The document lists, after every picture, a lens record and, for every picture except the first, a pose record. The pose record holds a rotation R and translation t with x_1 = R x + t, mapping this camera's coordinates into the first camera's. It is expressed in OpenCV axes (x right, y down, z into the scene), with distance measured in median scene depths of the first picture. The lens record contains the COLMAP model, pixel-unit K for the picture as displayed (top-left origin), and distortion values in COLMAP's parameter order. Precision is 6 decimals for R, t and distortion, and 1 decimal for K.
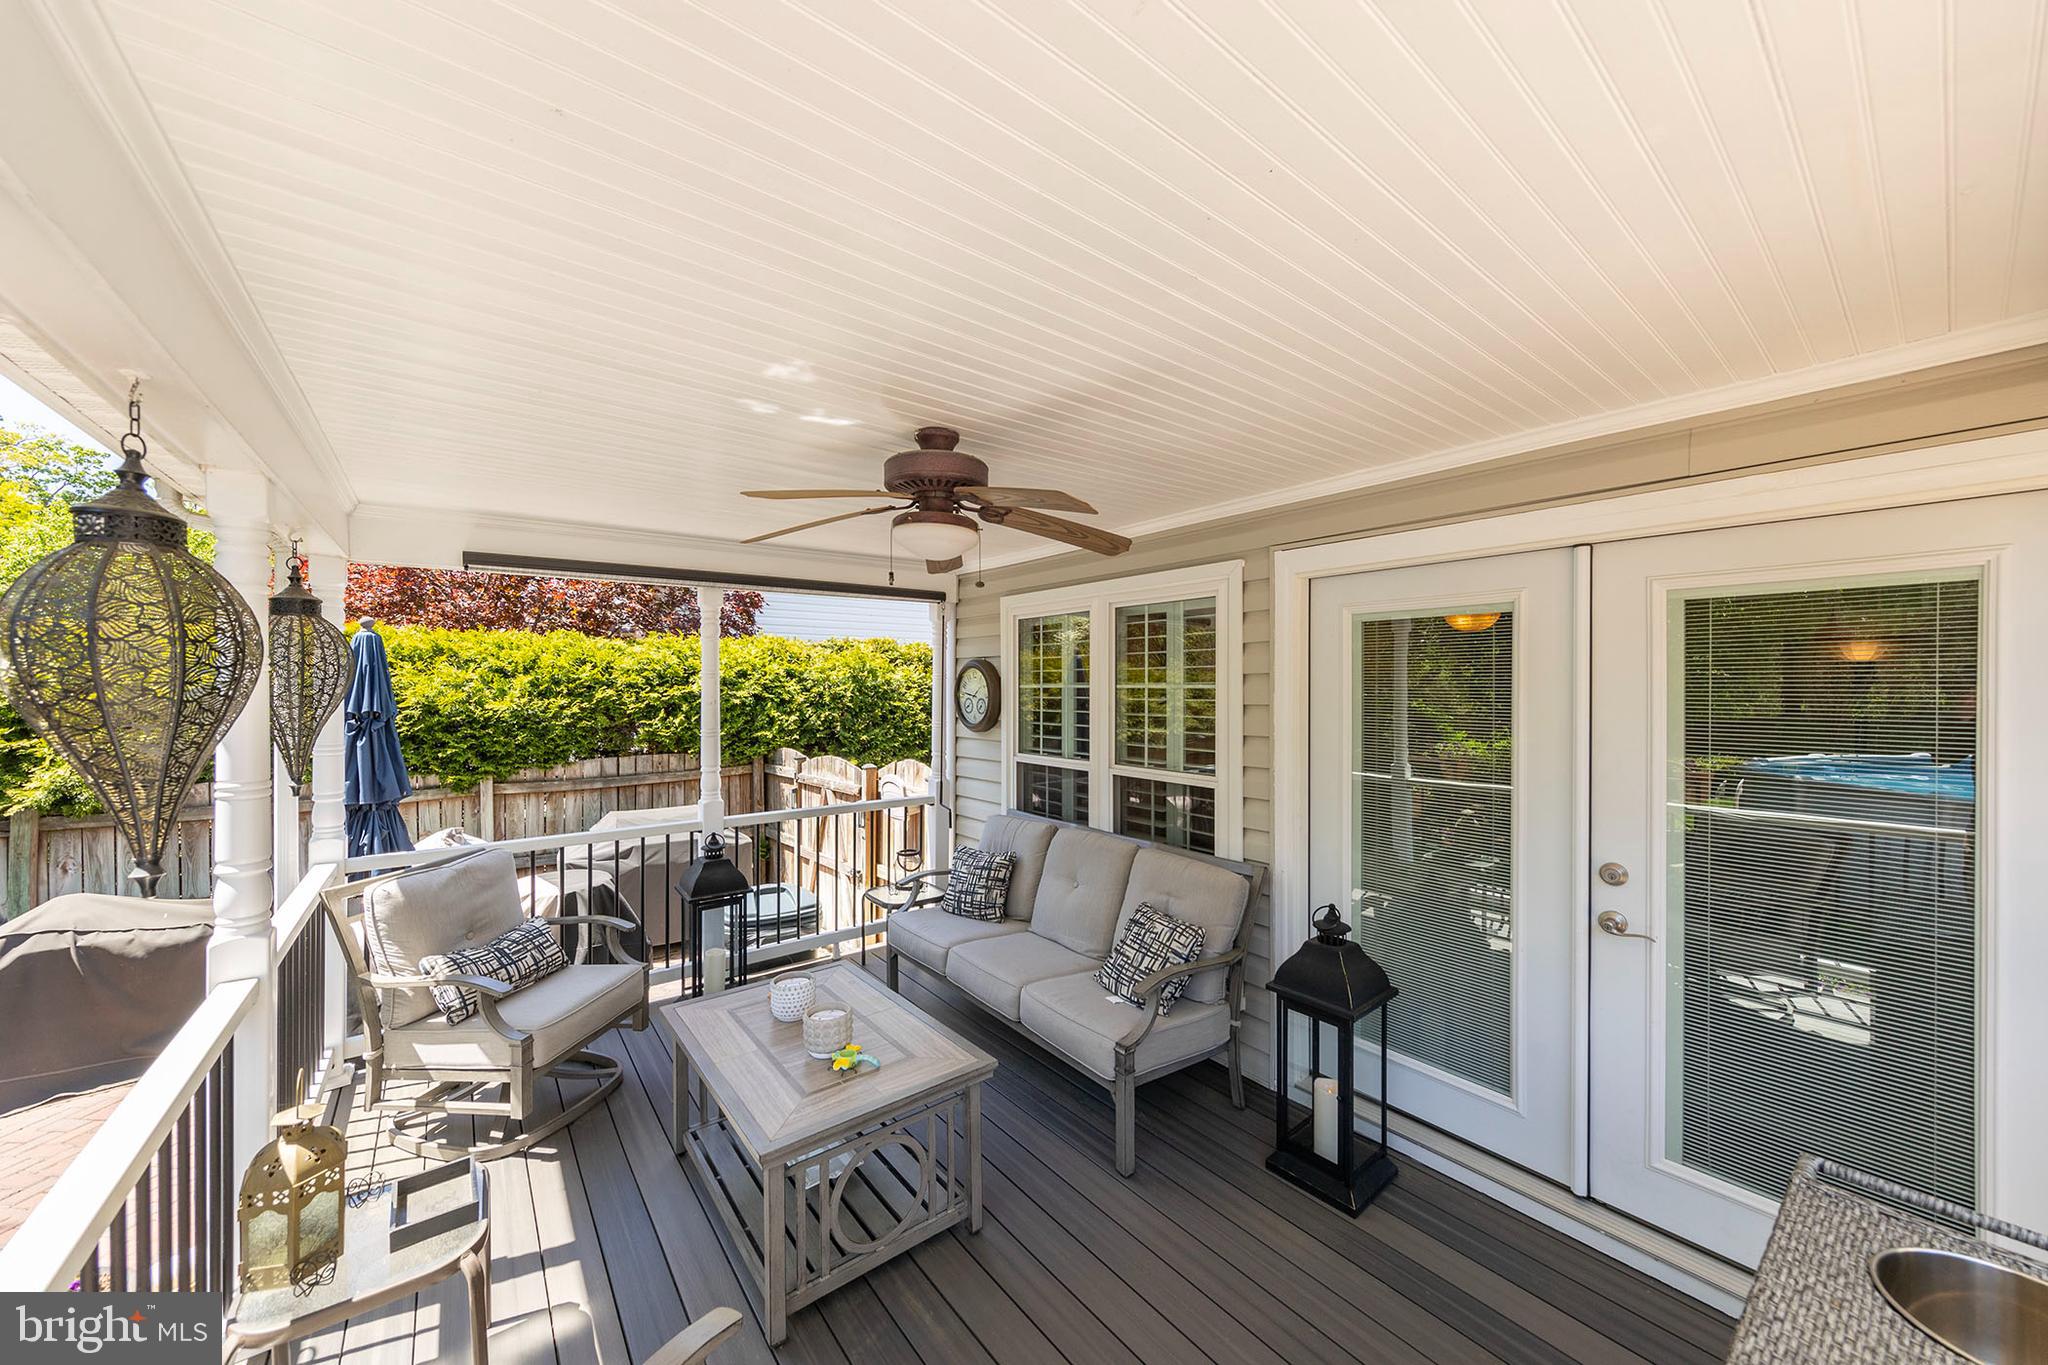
lens RADIAL K [[739.5, 0, 1036.3], [0, 739.5, 695.2], [0, 0, 1]] dist [0.006472, -0.000645]
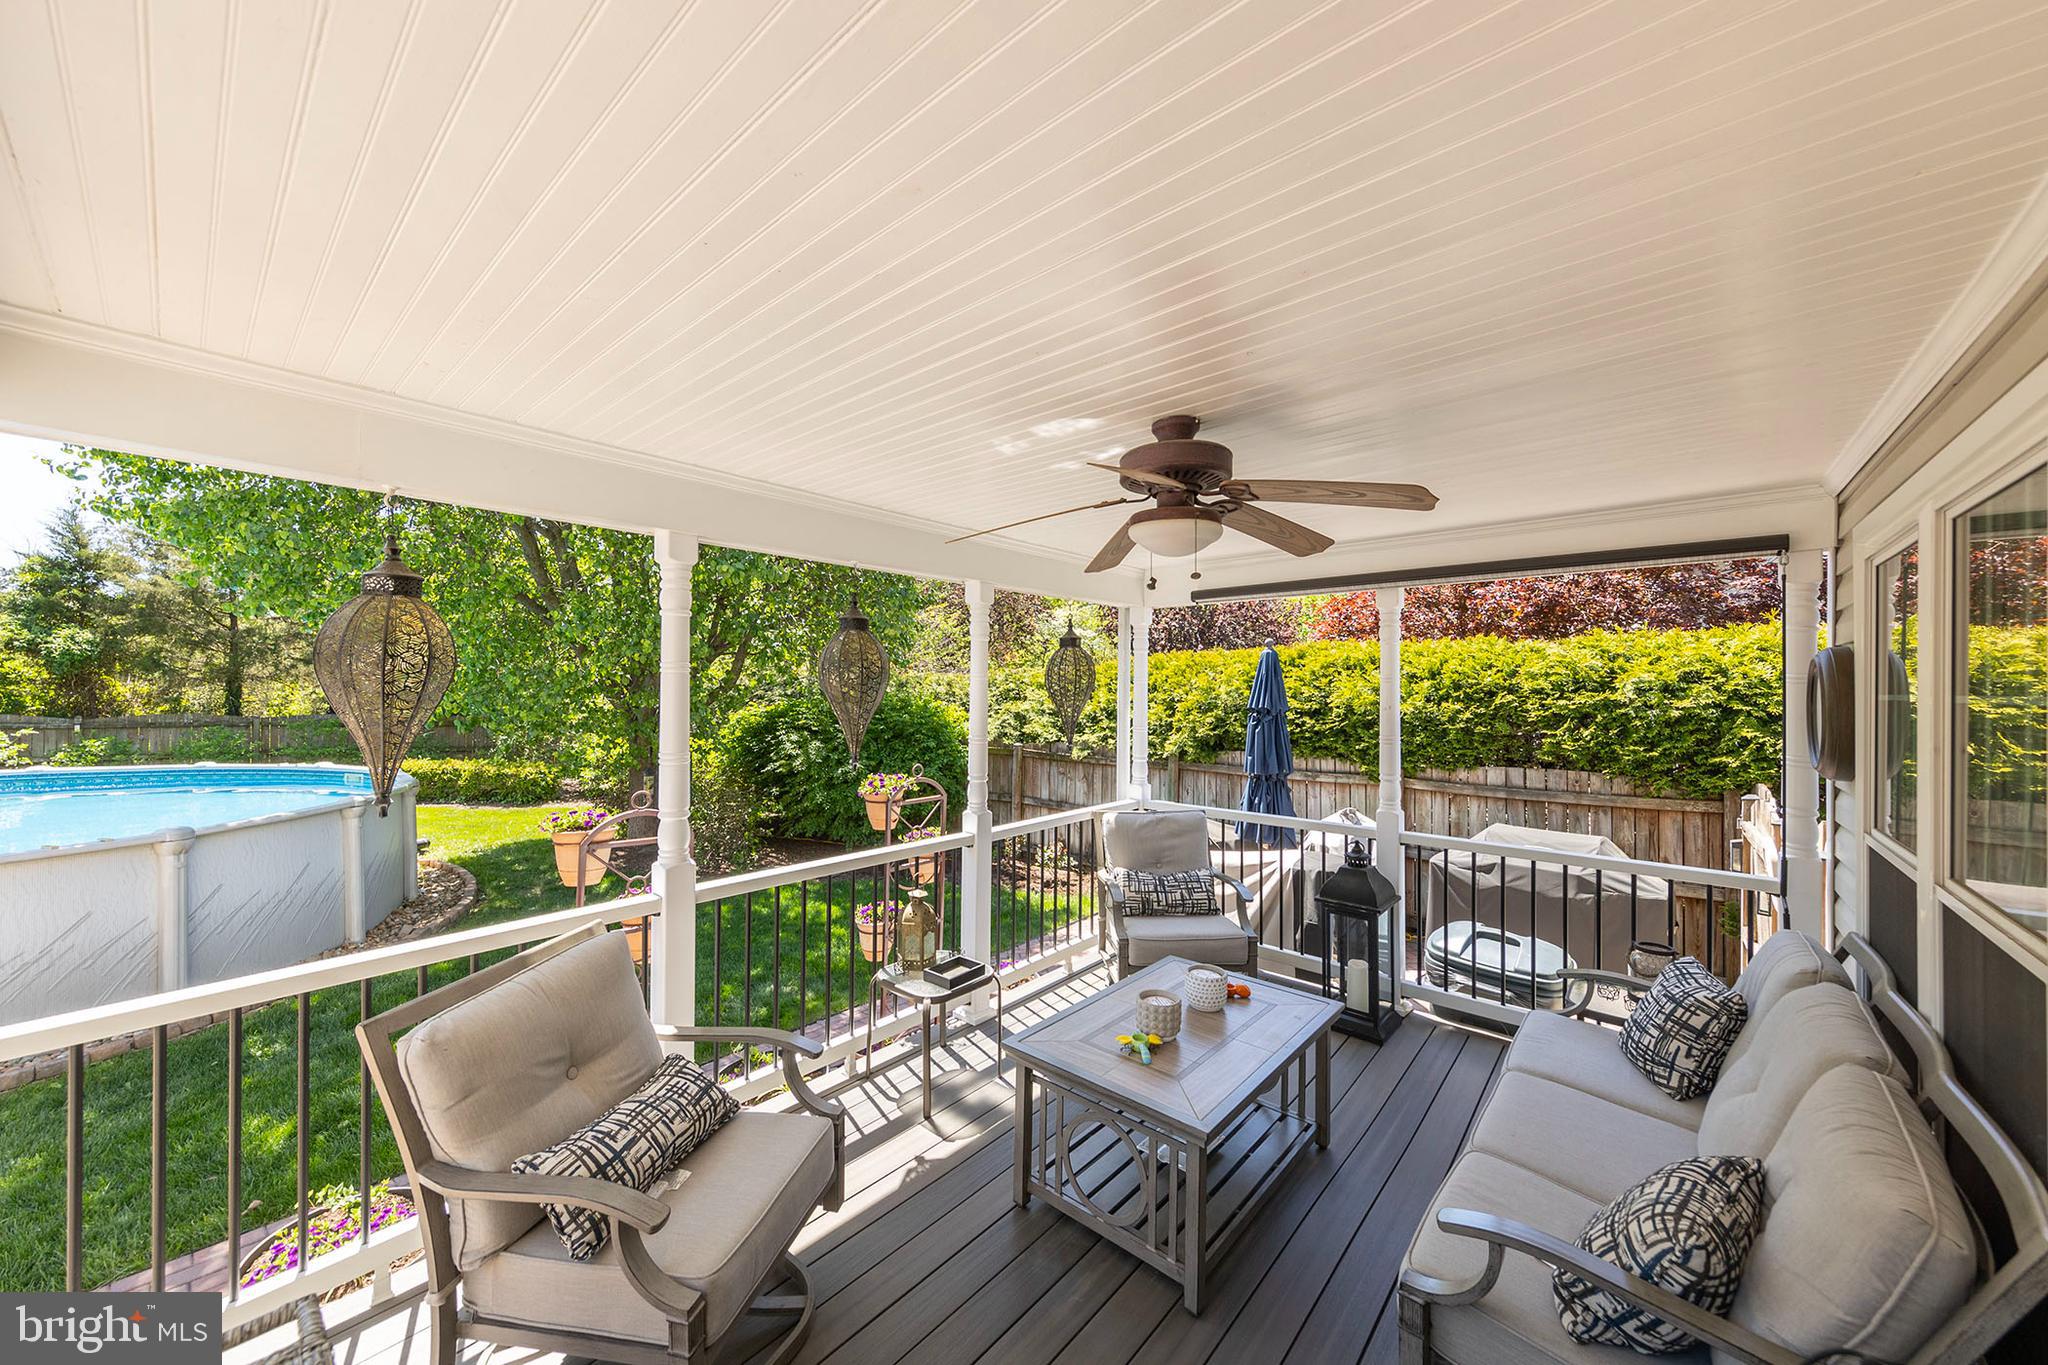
lens RADIAL K [[739.5, 0, 1002.5], [0, 739.5, 695.8], [0, 0, 1]] dist [0.006472, -0.000645]
pose [[0.172431, 0.016121, -0.984890, 0.279494], [-0.020642, 0.999706, 0.012749, -0.006288], [0.984805, 0.018132, 0.172713, 0.231209]]
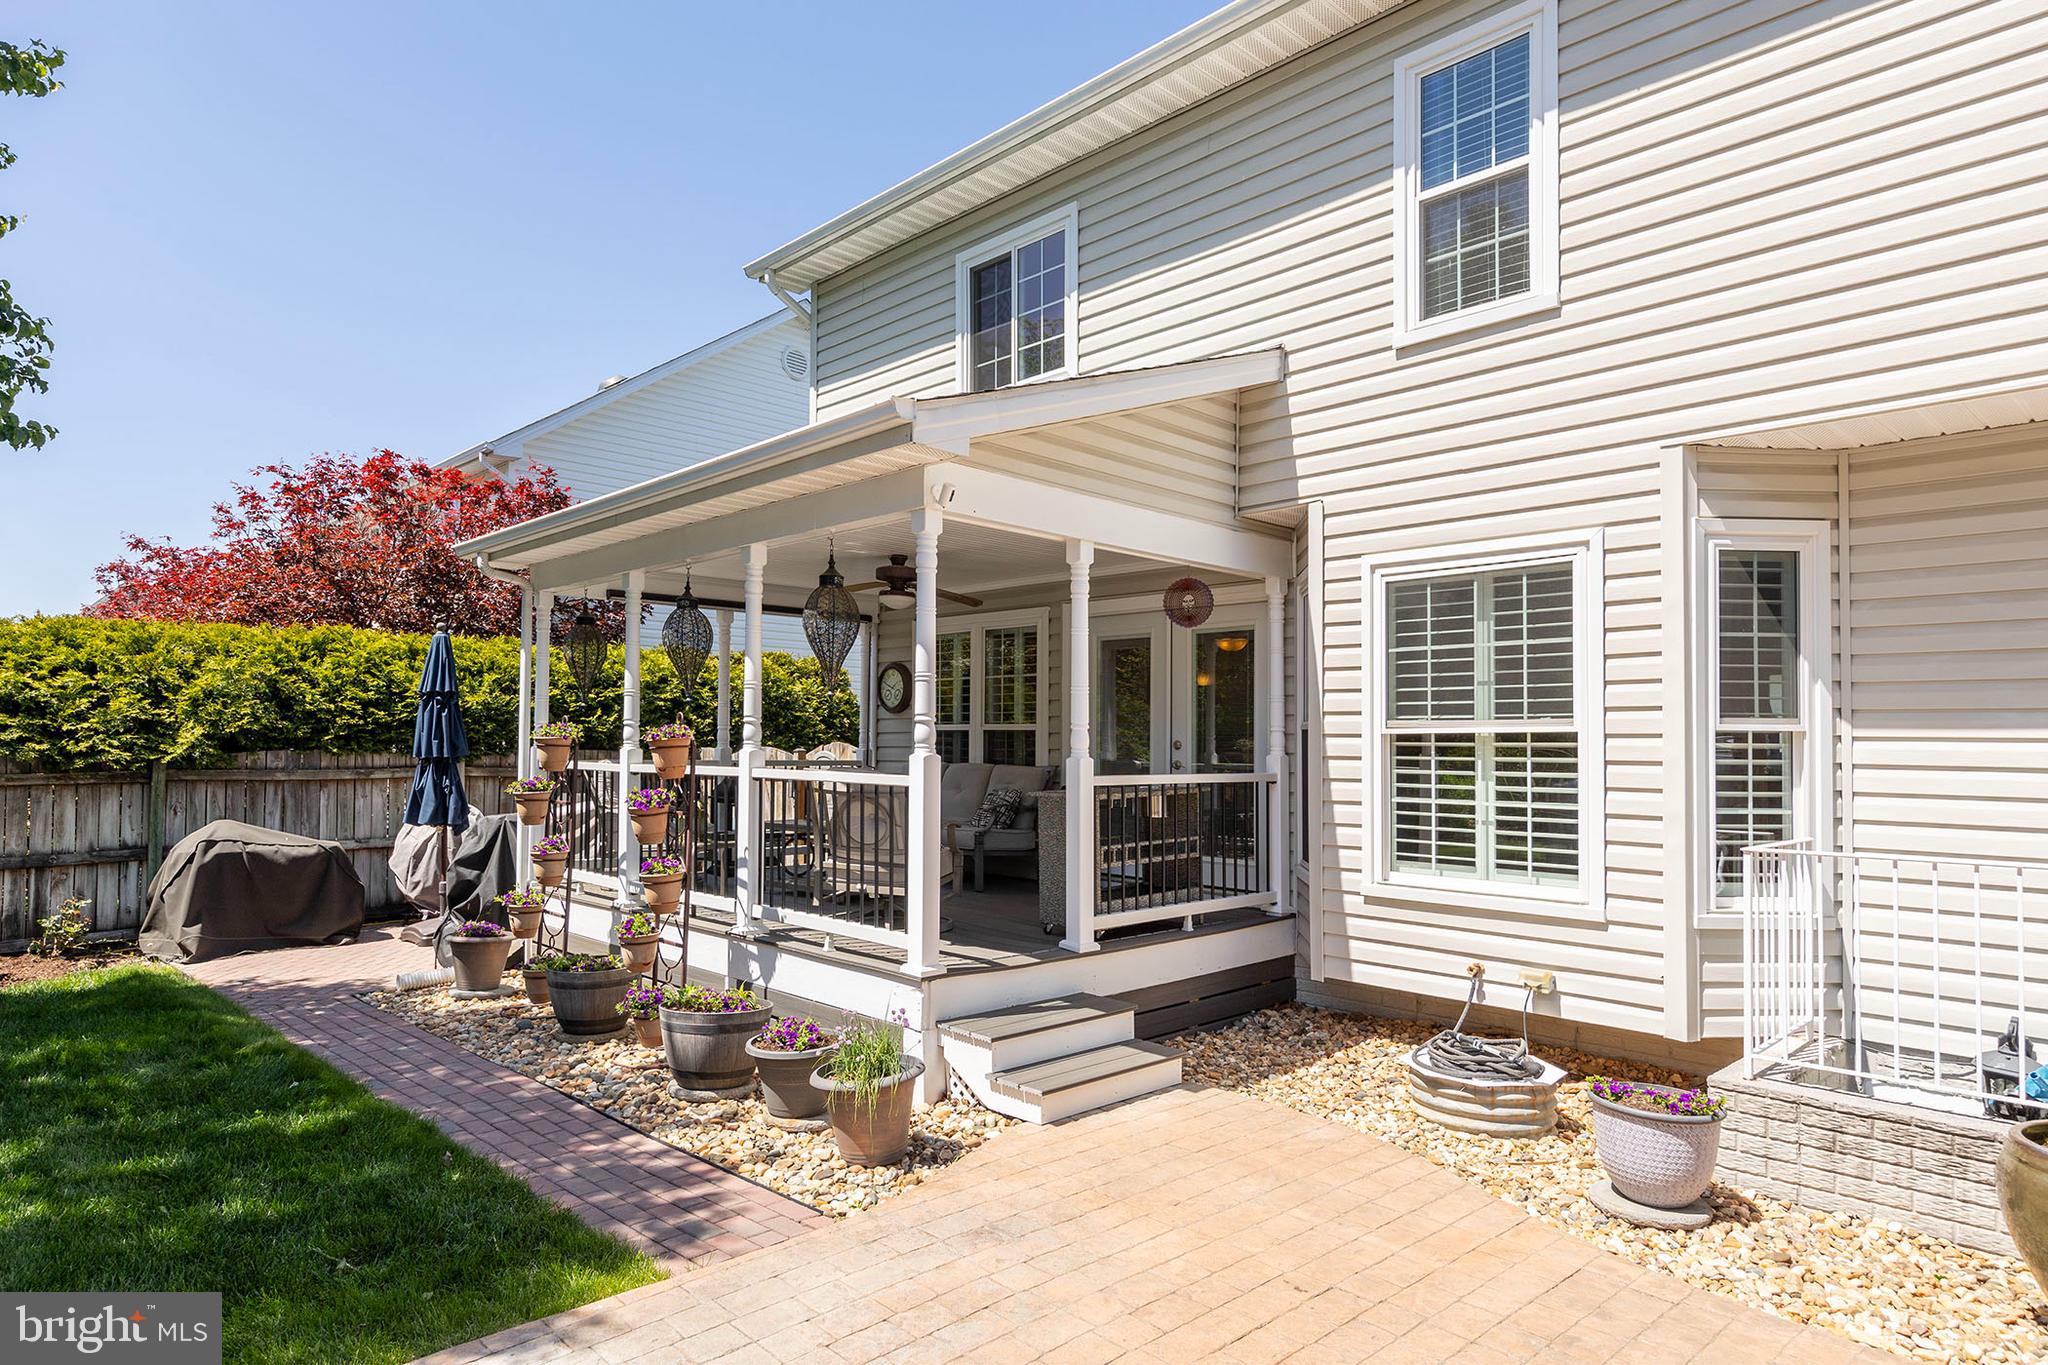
lens RADIAL K [[1172.3, 0, 1072.3], [0, 1172.3, 738.4], [0, 0, 1]] dist [0.004836, 0.001166]
pose [[0.991766, 0.013484, 0.127348, -0.020019], [-0.010994, 0.999735, -0.020235, 0.109383], [-0.127587, 0.018668, 0.991652, -1.012296]]
